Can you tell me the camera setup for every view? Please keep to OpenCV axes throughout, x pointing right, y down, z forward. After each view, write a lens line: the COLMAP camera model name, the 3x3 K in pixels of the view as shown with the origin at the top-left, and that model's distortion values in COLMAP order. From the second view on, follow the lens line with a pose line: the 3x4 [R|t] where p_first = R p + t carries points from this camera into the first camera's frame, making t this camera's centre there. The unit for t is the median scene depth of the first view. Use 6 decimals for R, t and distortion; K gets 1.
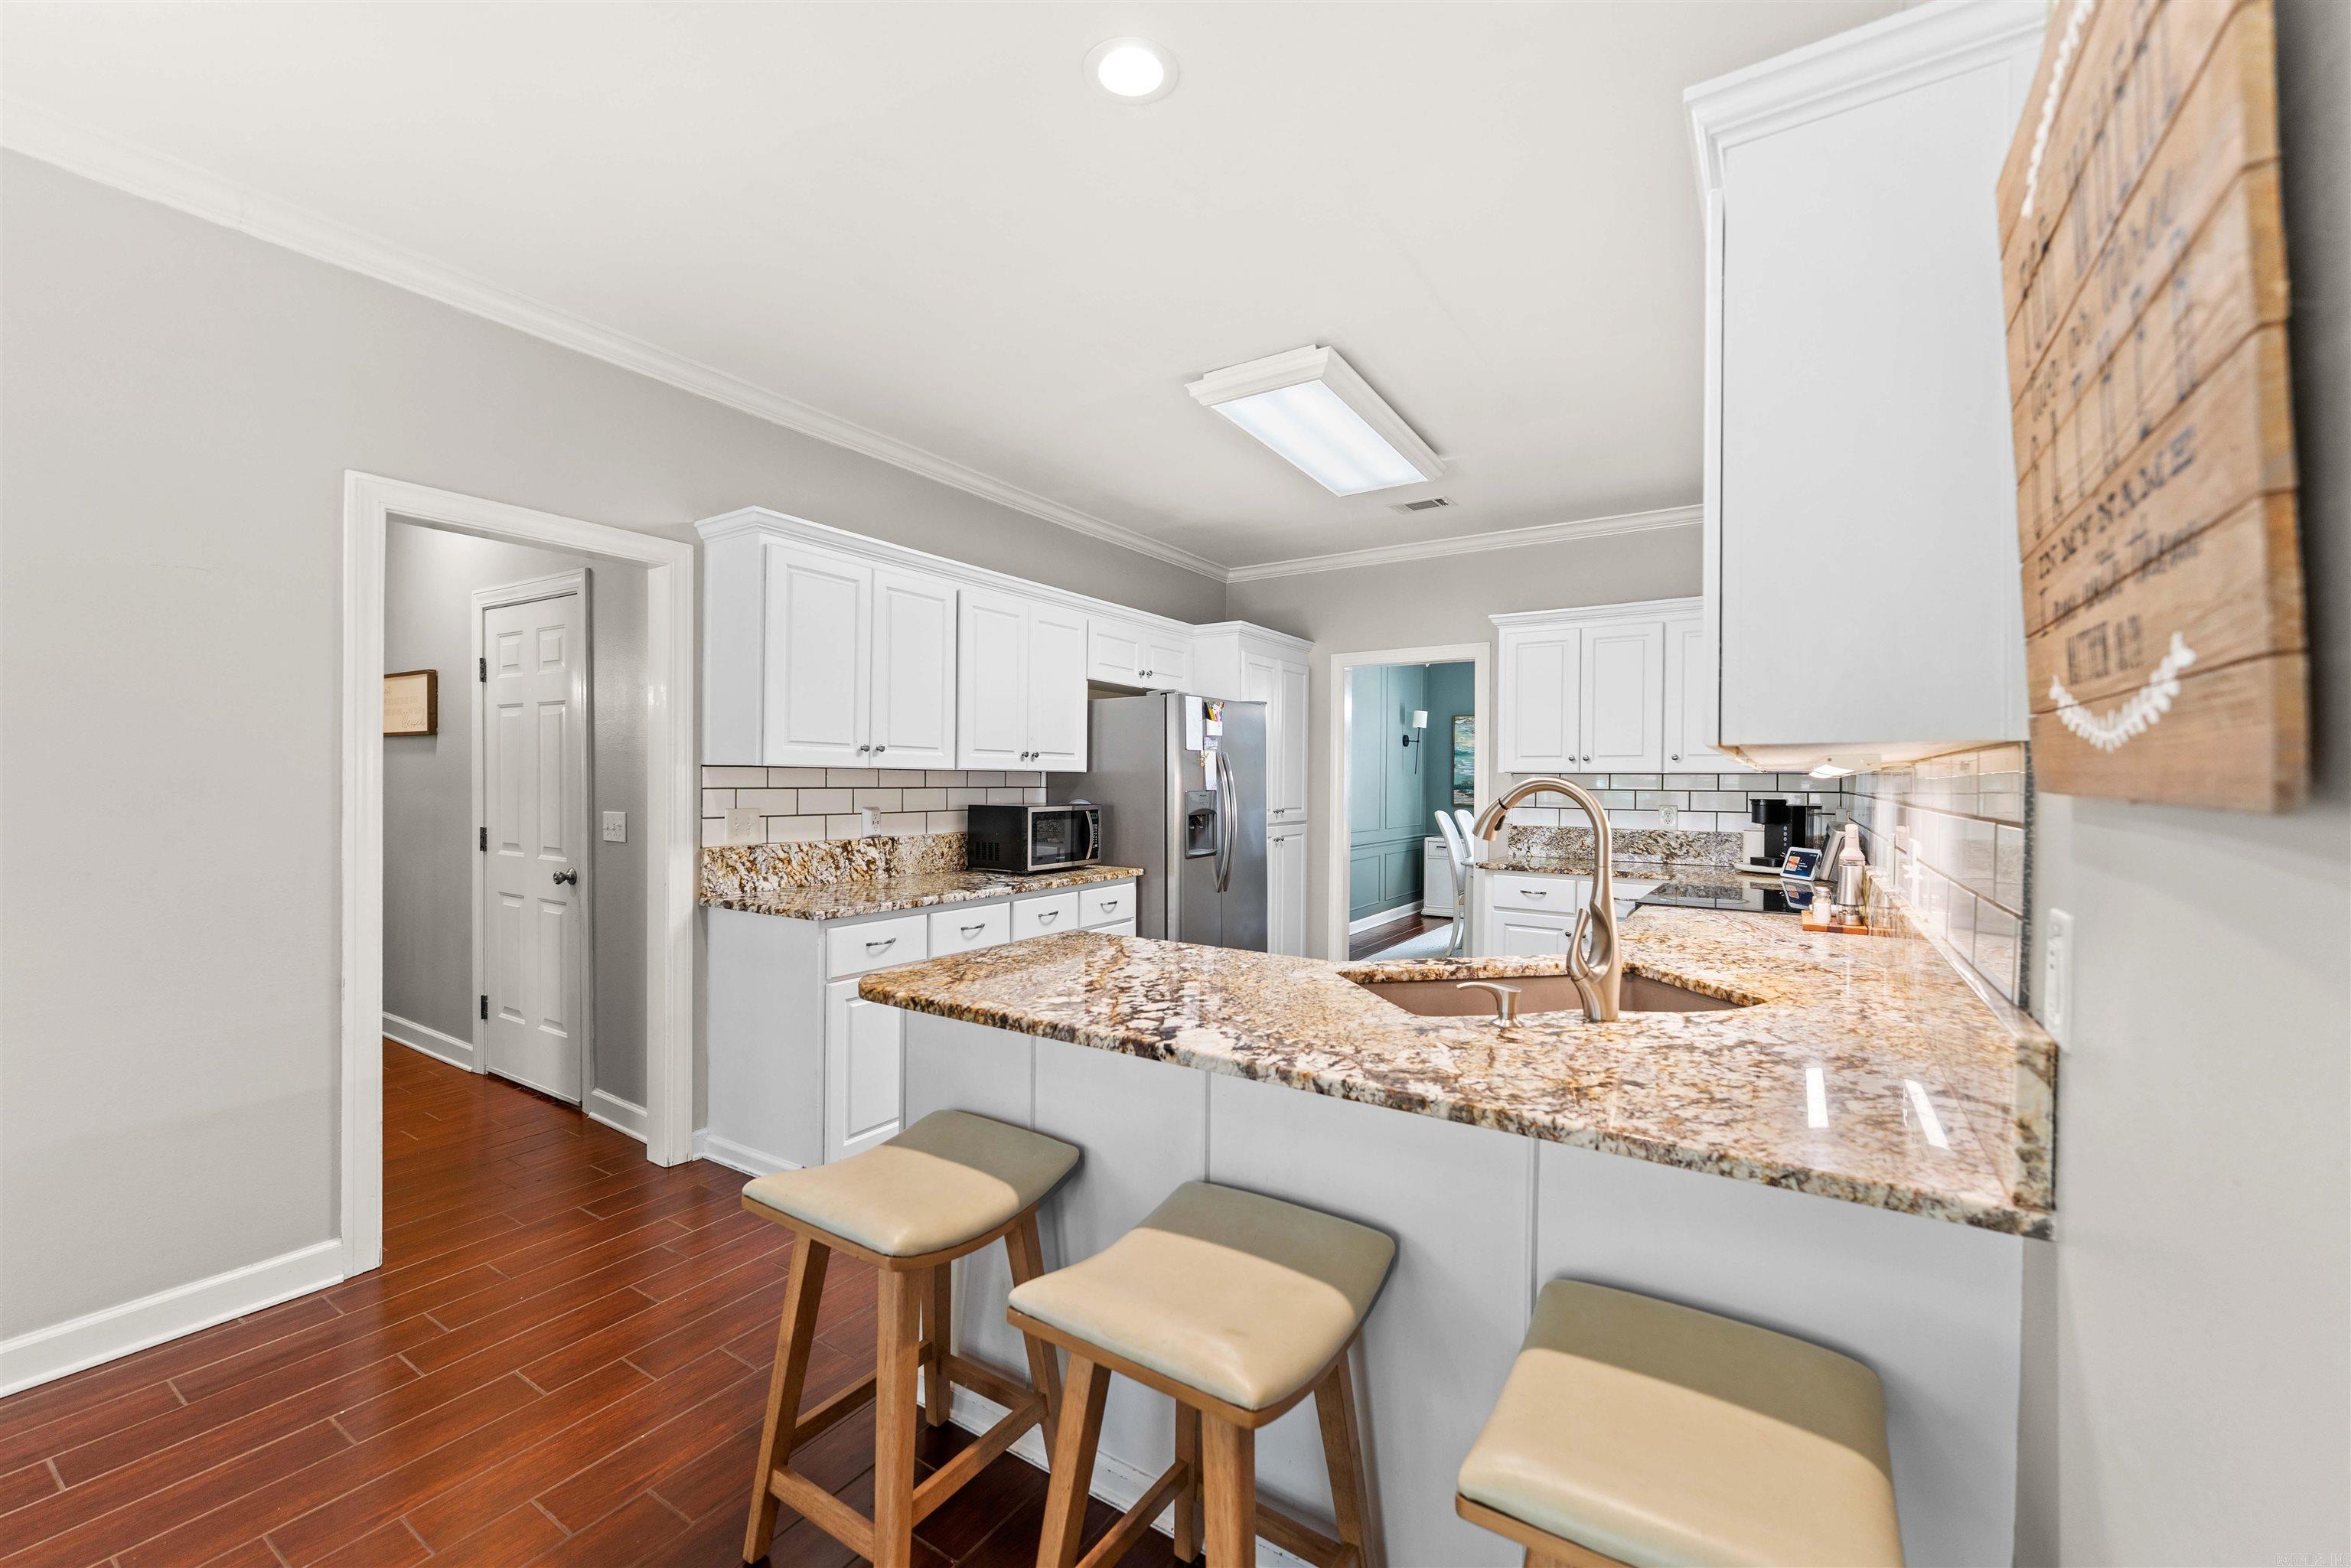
lens RADIAL K [[939.1, 0, 1178.3], [0, 939.1, 783.9], [0, 0, 1]] dist [-0.001877, -0.000450]
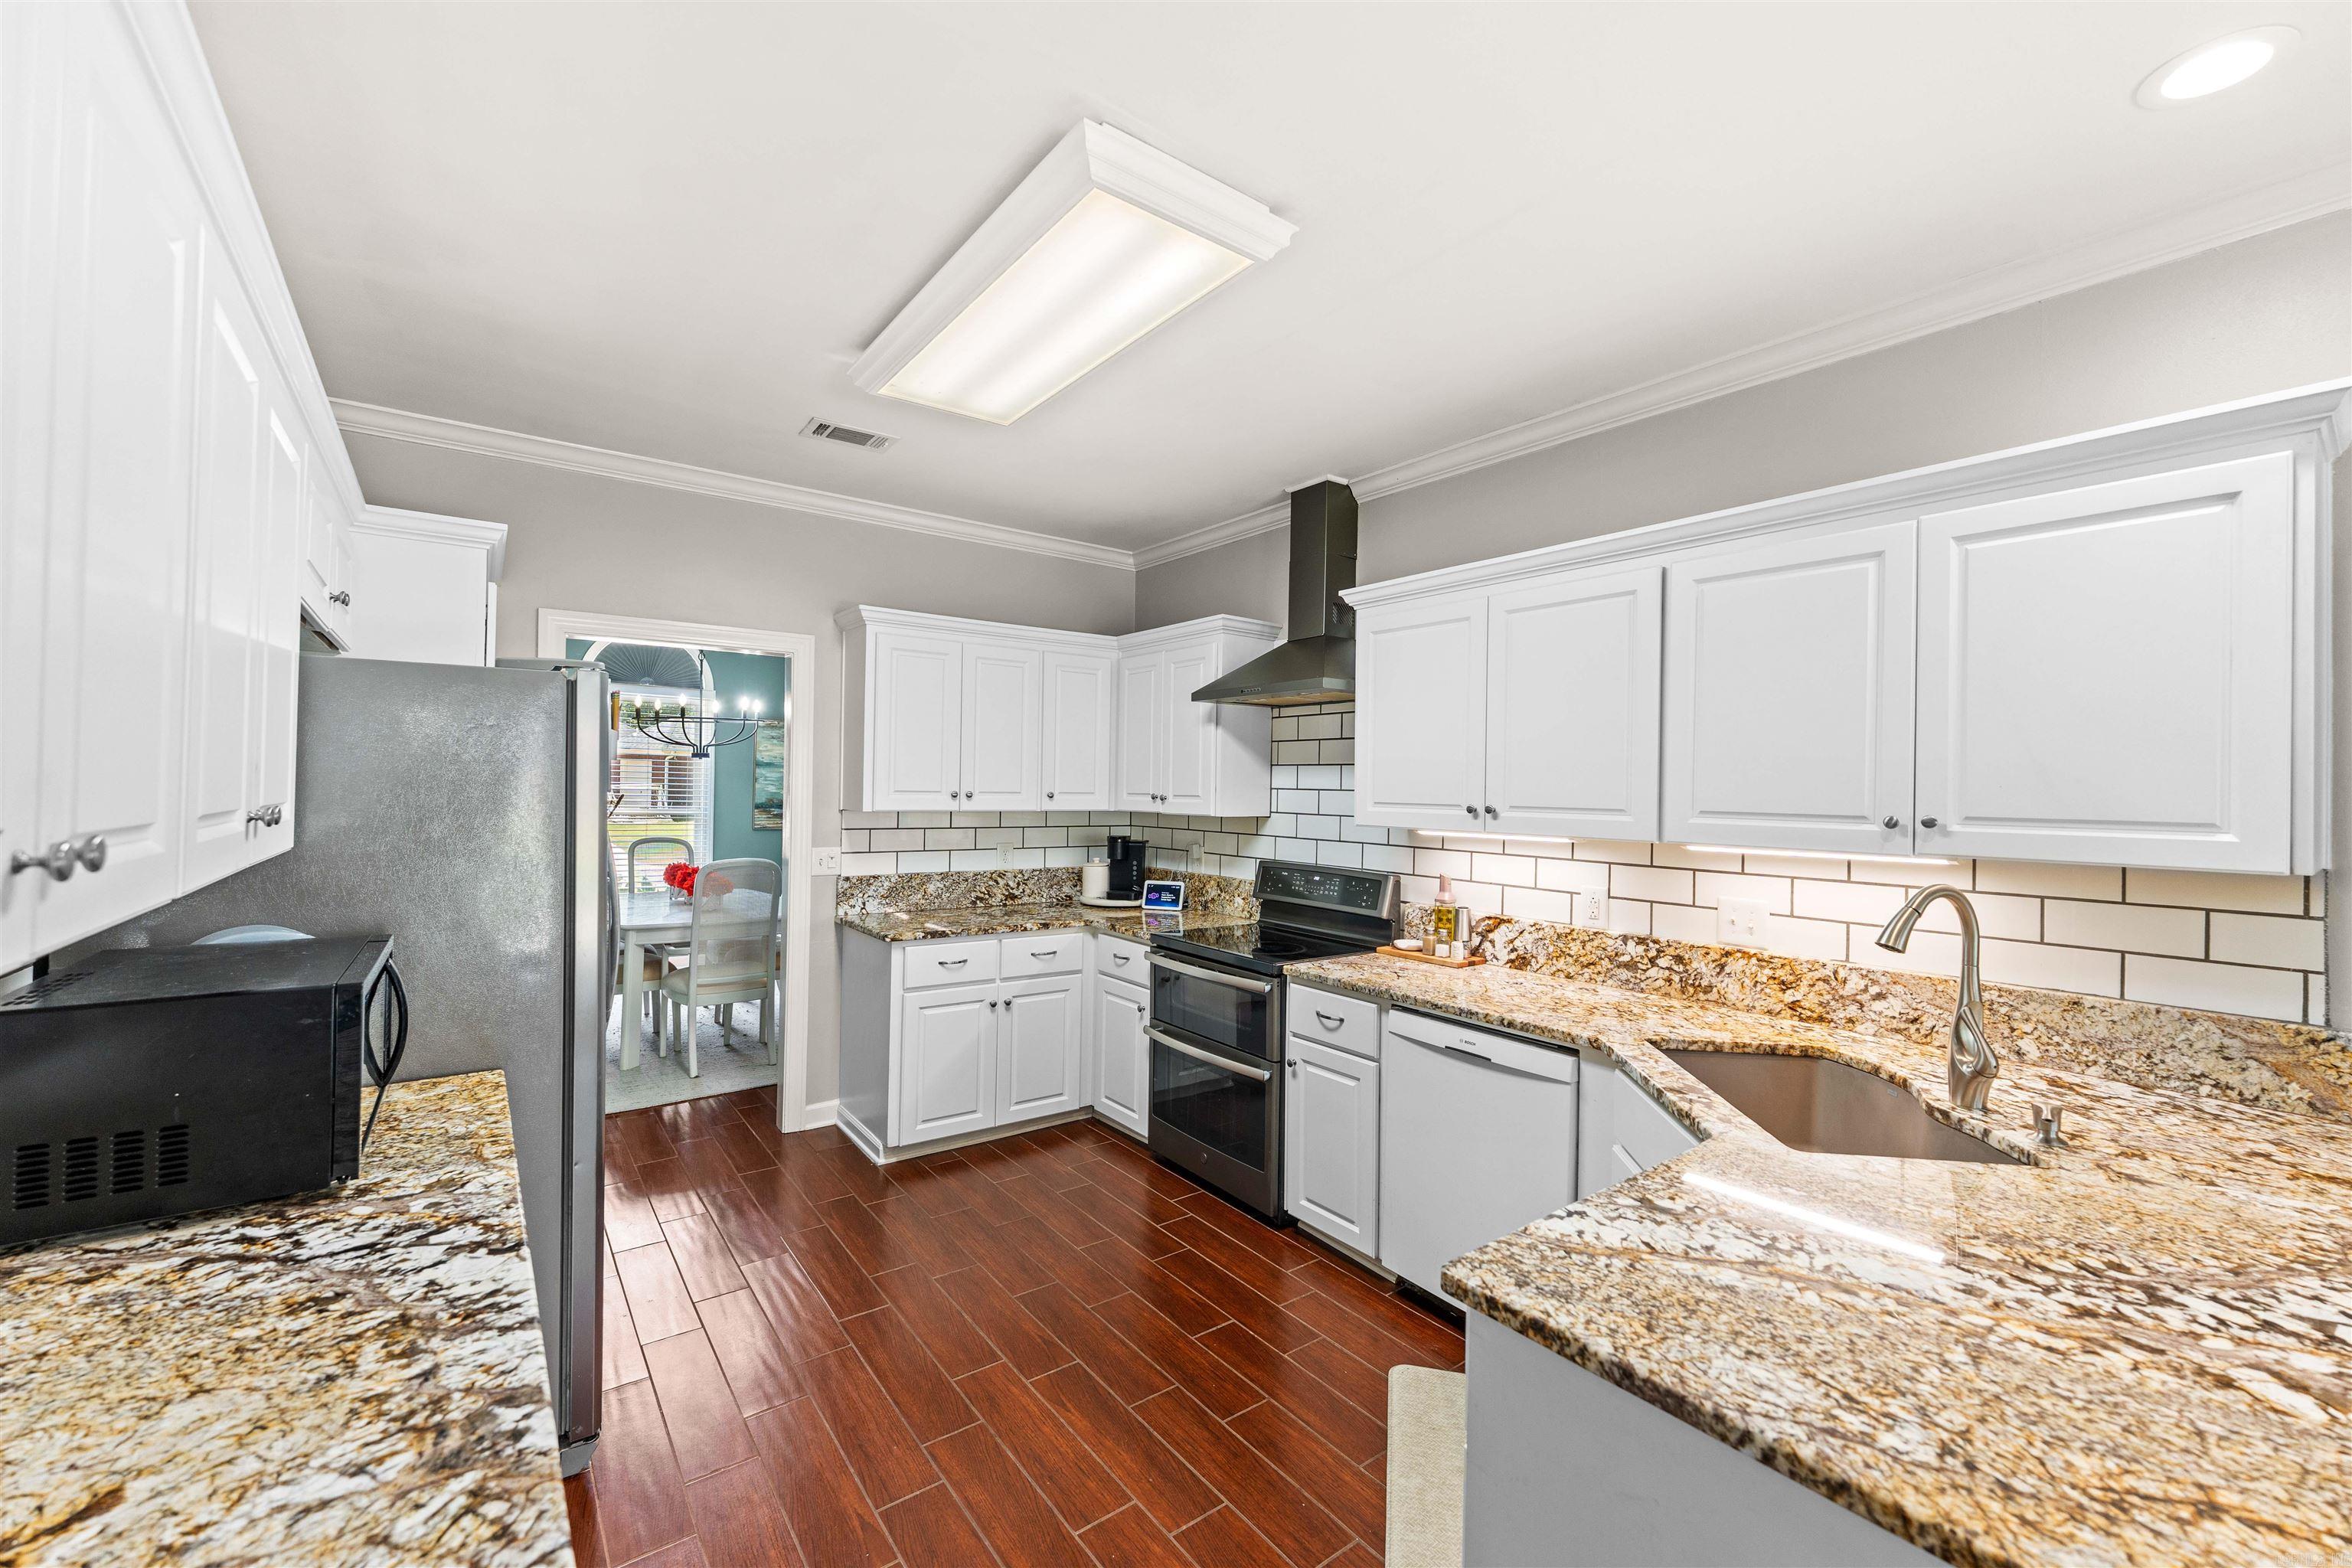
lens RADIAL K [[939.5, 0, 1178.8], [0, 939.5, 783.9], [0, 0, 1]] dist [-0.001877, -0.000450]
pose [[0.341500, 0.002113, 0.939879, -0.596596], [-0.009547, 0.999954, 0.001221, -0.076939], [-0.939833, -0.009390, 0.341505, 1.010274]]
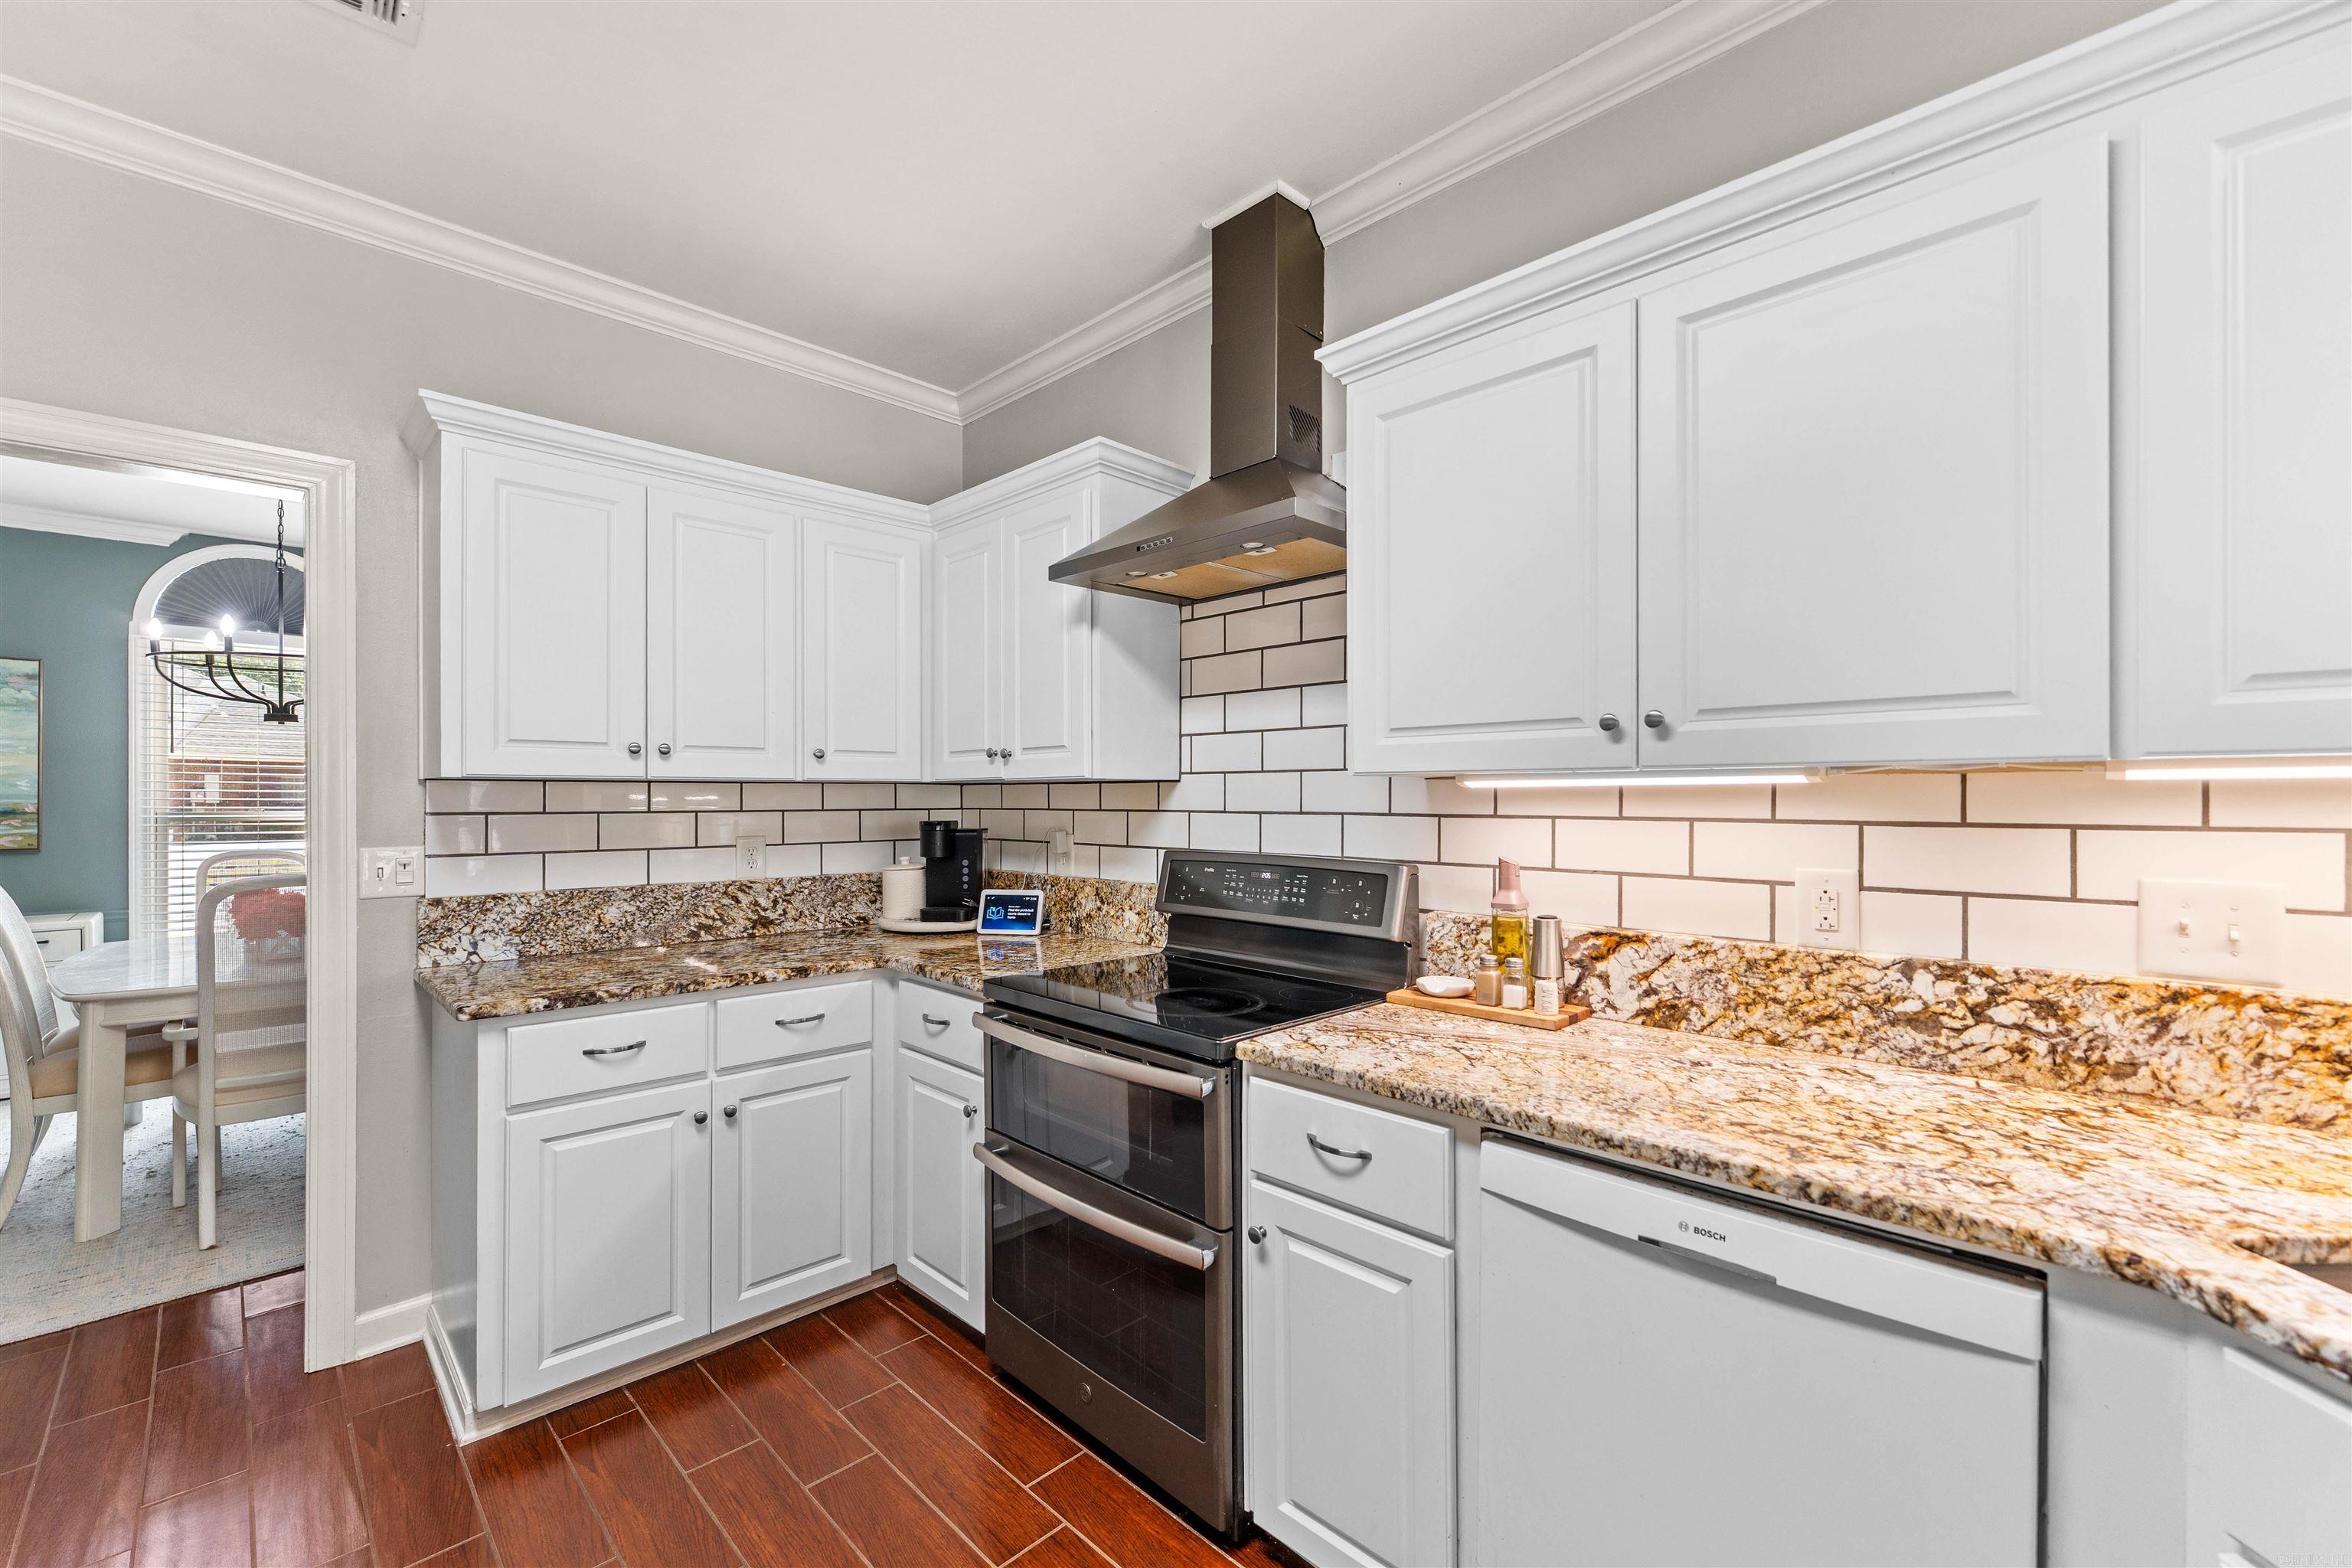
lens RADIAL K [[963.0, 0, 1173.7], [0, 963.0, 797.3], [0, 0, 1]] dist [-0.001759, -0.000371]
pose [[0.210716, -0.006899, 0.977523, -0.014913], [0.007587, 0.999957, 0.005422, -0.005141], [-0.977518, 0.006274, 0.210759, 1.209643]]
